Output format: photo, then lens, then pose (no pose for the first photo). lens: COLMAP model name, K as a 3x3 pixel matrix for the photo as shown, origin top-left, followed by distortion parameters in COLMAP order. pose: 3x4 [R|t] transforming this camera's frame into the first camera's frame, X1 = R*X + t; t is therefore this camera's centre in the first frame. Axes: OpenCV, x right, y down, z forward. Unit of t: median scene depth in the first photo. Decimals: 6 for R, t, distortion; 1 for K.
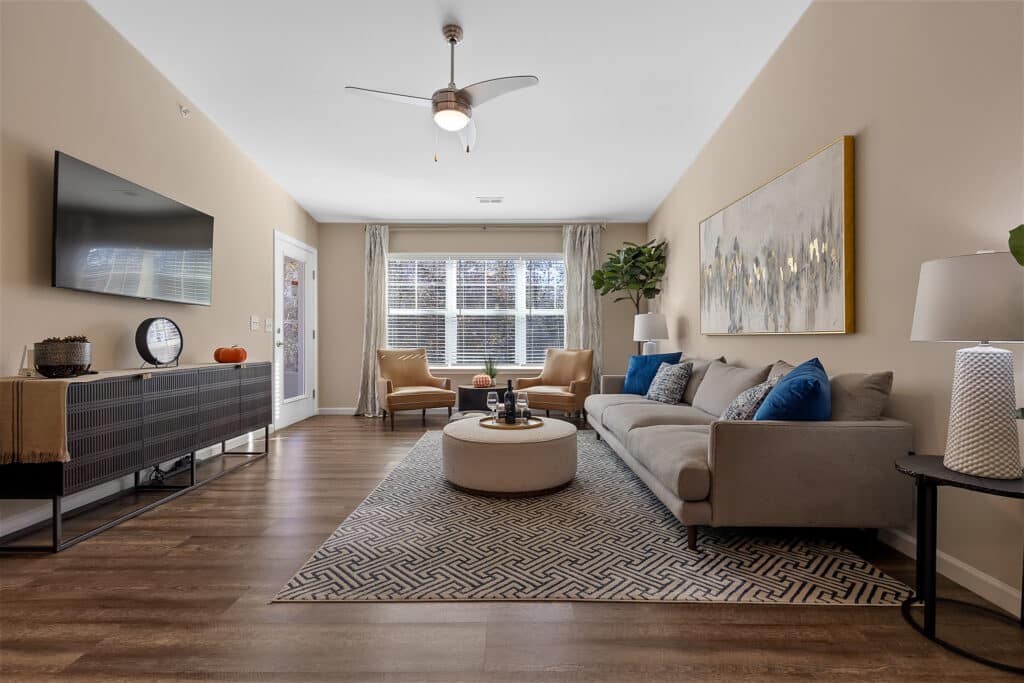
lens RADIAL K [[456.9, 0, 508.1], [0, 456.9, 343.1], [0, 0, 1]] dist [0.004728, -0.000508]
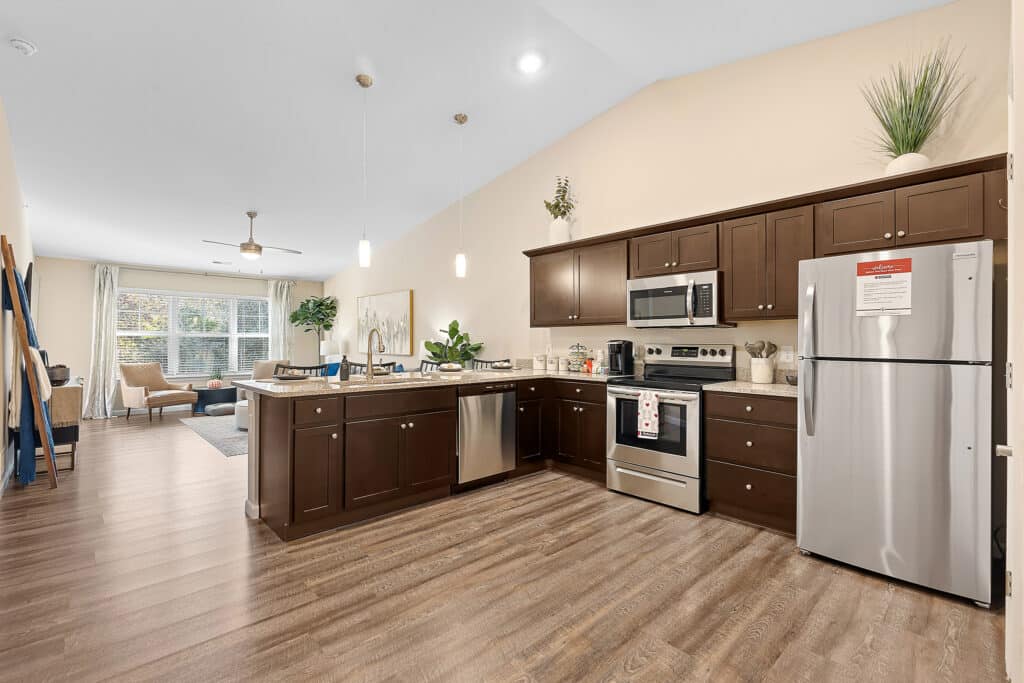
lens RADIAL K [[456.9, 0, 508.0], [0, 456.9, 340.3], [0, 0, 1]] dist [0.004728, -0.000508]
pose [[0.723179, 0.004539, 0.690645, -0.517444], [0.003245, 0.999945, -0.009971, -0.052388], [-0.690653, 0.009452, 0.723125, -0.959773]]
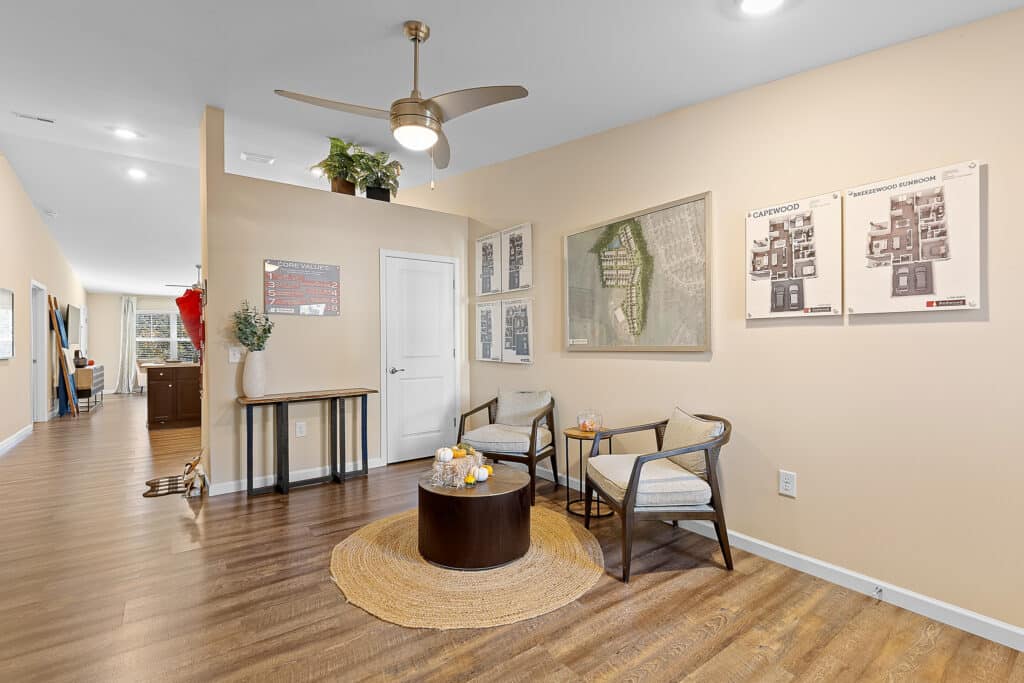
lens RADIAL K [[456.9, 0, 510.4], [0, 456.9, 342.1], [0, 0, 1]] dist [0.004728, -0.000508]
pose [[0.797784, -0.010597, 0.602851, -0.244327], [0.016733, 0.999850, -0.004568, -0.036984], [-0.602712, 0.013732, 0.797841, -2.245376]]
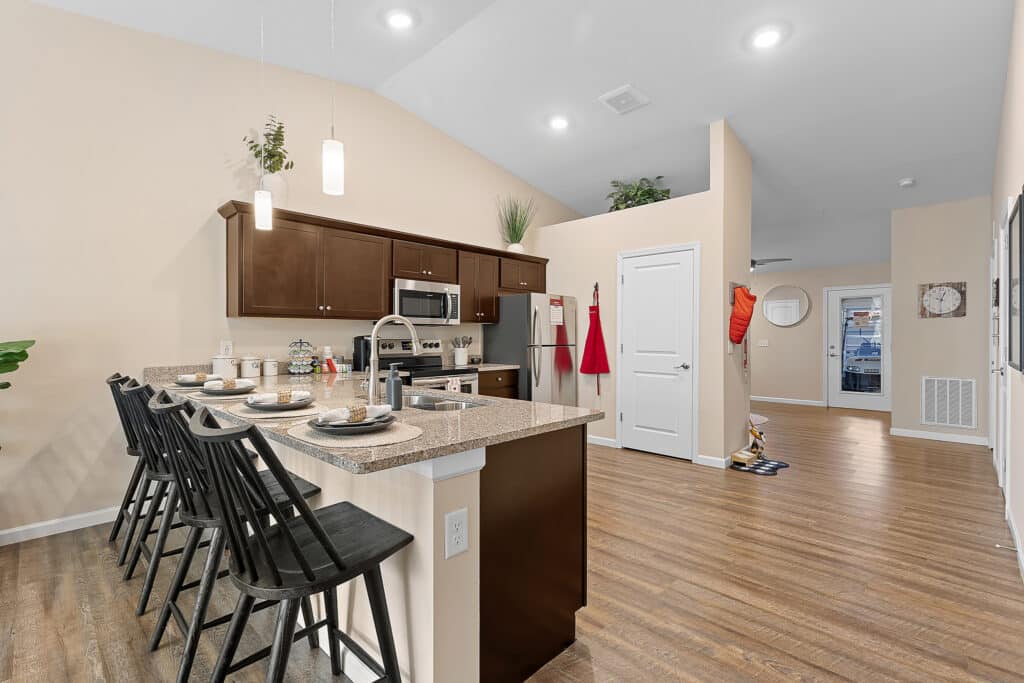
lens RADIAL K [[456.9, 0, 502.2], [0, 456.9, 342.3], [0, 0, 1]] dist [0.004728, -0.000508]
pose [[-0.708314, -0.004843, 0.705881, -0.551048], [0.008674, 0.999841, 0.015565, -0.060766], [-0.705844, 0.017148, -0.708160, 0.137036]]
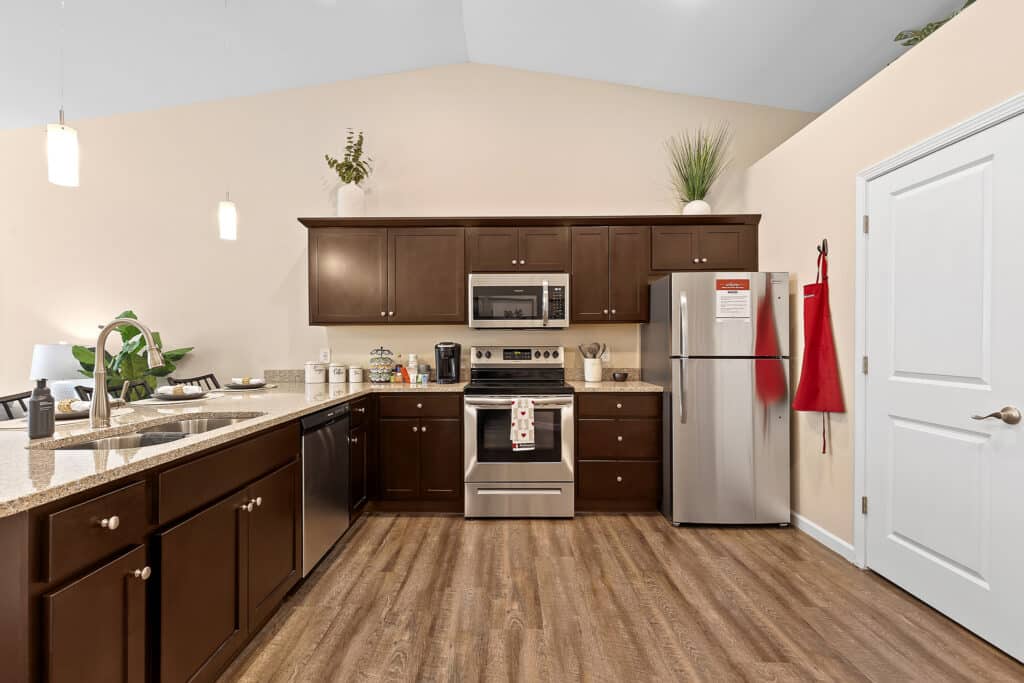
lens RADIAL K [[460.8, 0, 507.3], [0, 460.8, 344.4], [0, 0, 1]] dist [0.008450, -0.001228]
pose [[-0.001382, 0.002350, 0.999996, -0.521266], [0.013615, 0.999905, -0.002331, -0.055094], [-0.999906, 0.013612, -0.001414, -0.495552]]
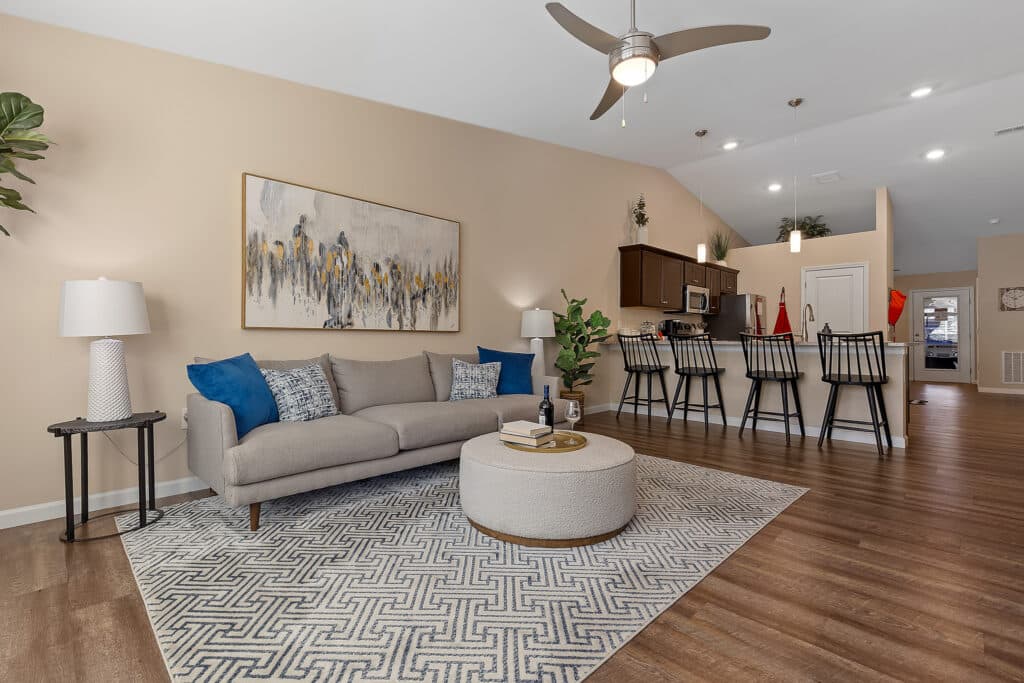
lens RADIAL K [[456.9, 0, 506.1], [0, 456.9, 343.2], [0, 0, 1]] dist [0.004728, -0.000508]
pose [[-0.697030, -0.007144, 0.717007, -0.404902], [0.005421, 0.999869, 0.015232, -0.002397], [-0.717022, 0.014504, -0.696900, 1.257772]]
